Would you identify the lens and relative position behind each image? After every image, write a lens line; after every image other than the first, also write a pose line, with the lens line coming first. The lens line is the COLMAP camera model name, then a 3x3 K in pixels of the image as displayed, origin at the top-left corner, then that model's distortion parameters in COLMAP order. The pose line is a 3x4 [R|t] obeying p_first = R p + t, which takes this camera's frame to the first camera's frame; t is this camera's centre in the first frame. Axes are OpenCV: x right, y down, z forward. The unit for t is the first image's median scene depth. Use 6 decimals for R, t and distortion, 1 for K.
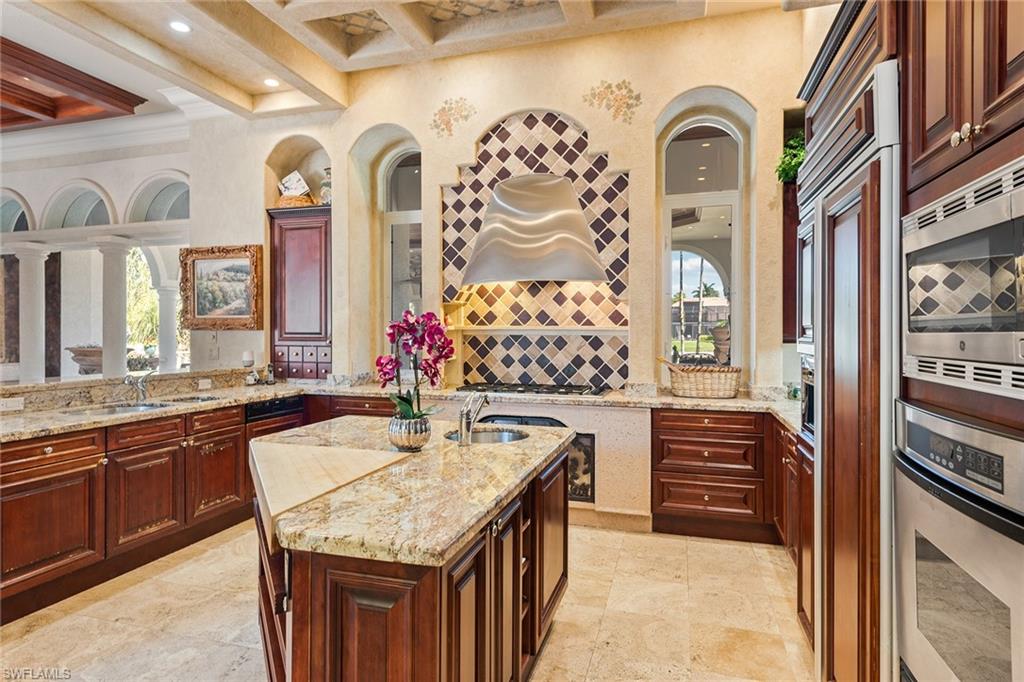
lens RADIAL K [[562.2, 0, 513.1], [0, 562.2, 333.8], [0, 0, 1]] dist [0.016307, -0.000421]
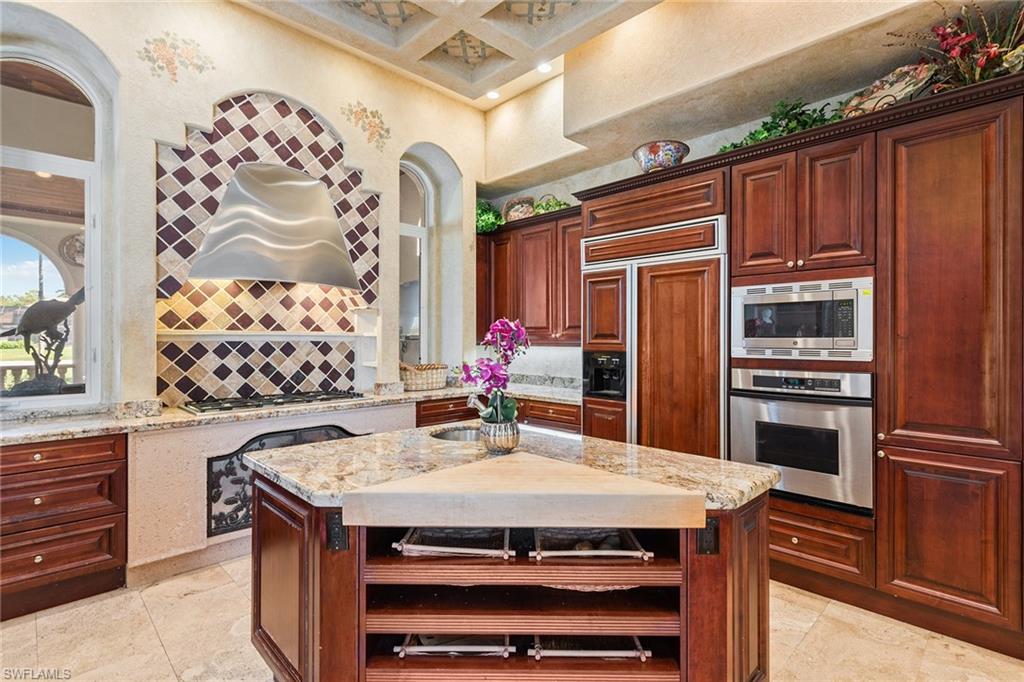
lens RADIAL K [[497.1, 0, 515.0], [0, 497.1, 339.3], [0, 0, 1]] dist [0.003383, -0.000683]
pose [[0.471120, -0.003832, 0.882061, -0.492832], [0.002195, 0.999993, 0.003172, -0.002301], [-0.882066, 0.000442, 0.471125, 0.275066]]
